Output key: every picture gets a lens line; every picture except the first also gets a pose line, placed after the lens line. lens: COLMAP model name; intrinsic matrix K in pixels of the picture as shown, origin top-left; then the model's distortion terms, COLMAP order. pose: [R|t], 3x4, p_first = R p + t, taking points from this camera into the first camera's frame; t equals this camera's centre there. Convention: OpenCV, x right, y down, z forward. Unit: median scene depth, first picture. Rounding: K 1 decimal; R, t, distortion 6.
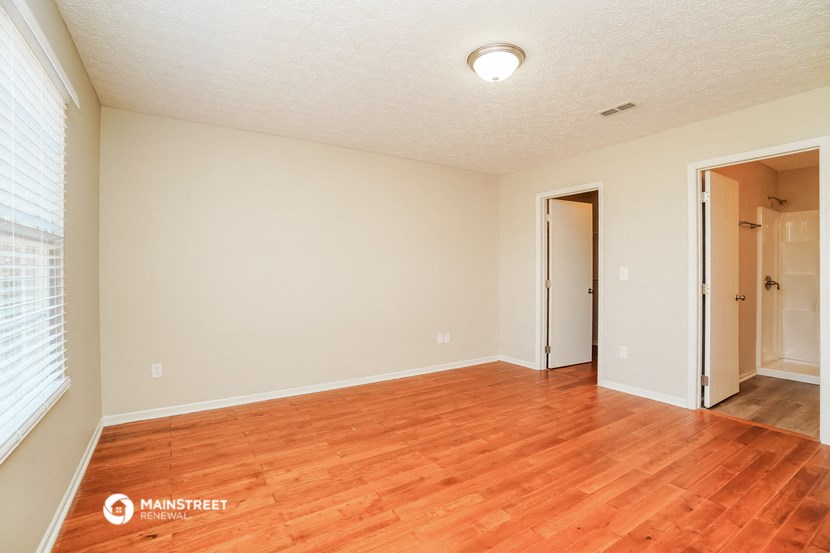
lens RADIAL K [[373.3, 0, 401.2], [0, 373.3, 271.7], [0, 0, 1]] dist [-0.036512, 0.000616]
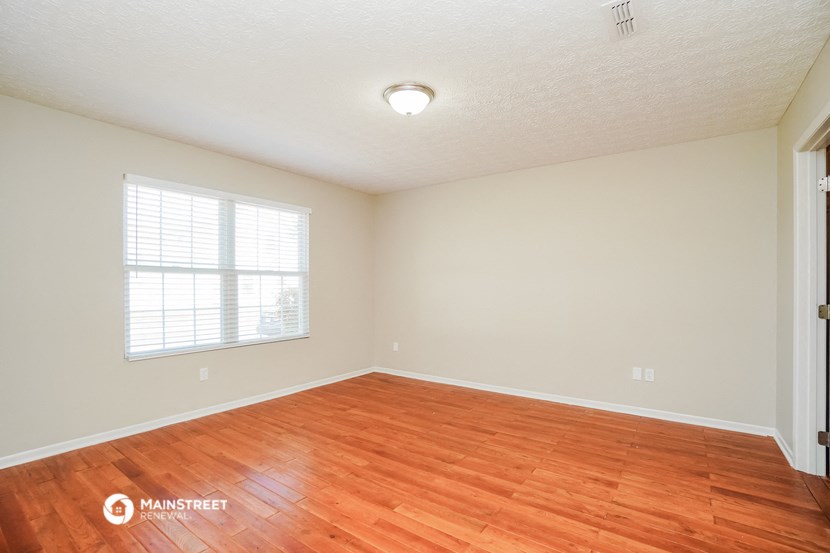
lens RADIAL K [[376.5, 0, 420.9], [0, 376.5, 286.5], [0, 0, 1]] dist [-0.018412, 0.000279]
pose [[0.396118, -0.002648, -0.918196, 1.112646], [0.005822, 0.999983, -0.000372, -0.004436], [0.918181, -0.005198, 0.396127, 0.495777]]
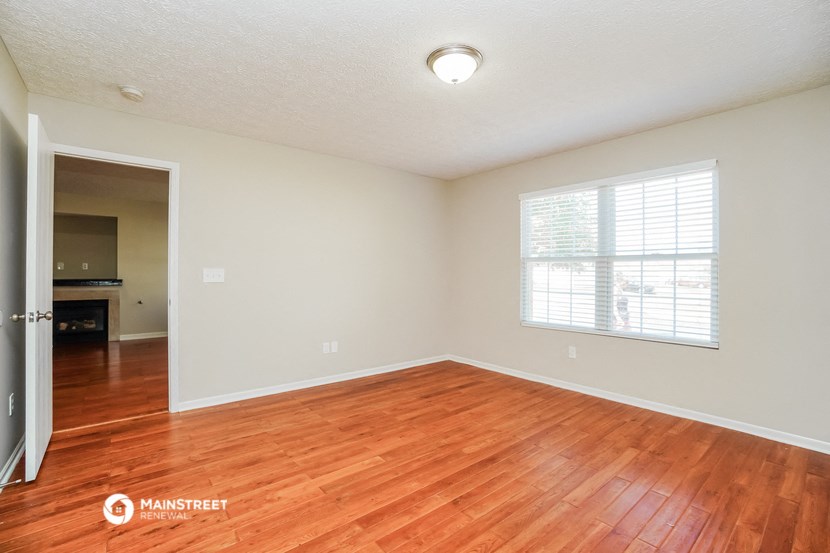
lens RADIAL K [[373.3, 0, 401.2], [0, 373.3, 271.7], [0, 0, 1]] dist [-0.036512, 0.000616]
pose [[-0.991042, -0.006165, -0.133412, 0.452611], [-0.004772, 0.999931, -0.010755, 0.002354], [0.133469, -0.010022, -0.991002, 1.674598]]
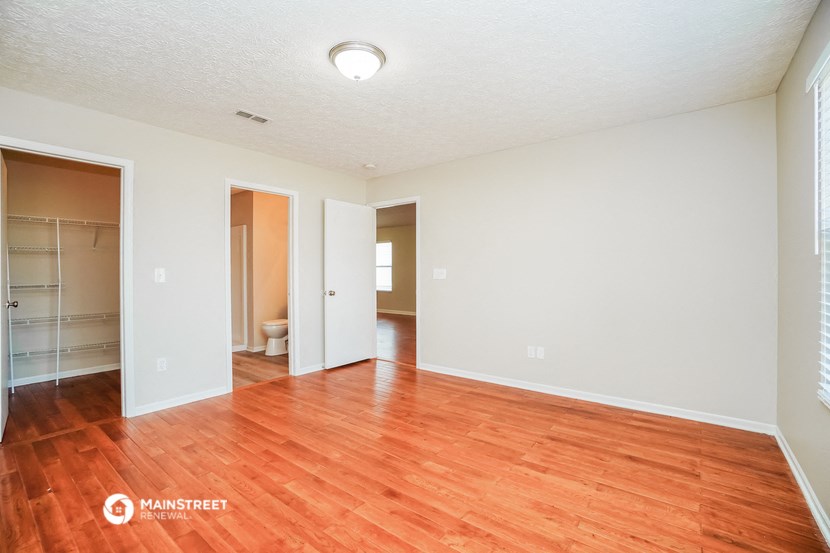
lens RADIAL K [[379.4, 0, 425.8], [0, 379.4, 275.5], [0, 0, 1]] dist [-0.031414, 0.000515]
pose [[-0.367524, -0.008418, 0.929976, -0.639071], [0.000631, 0.999957, 0.009300, -0.003442], [-0.930014, 0.004005, -0.367502, 1.019250]]
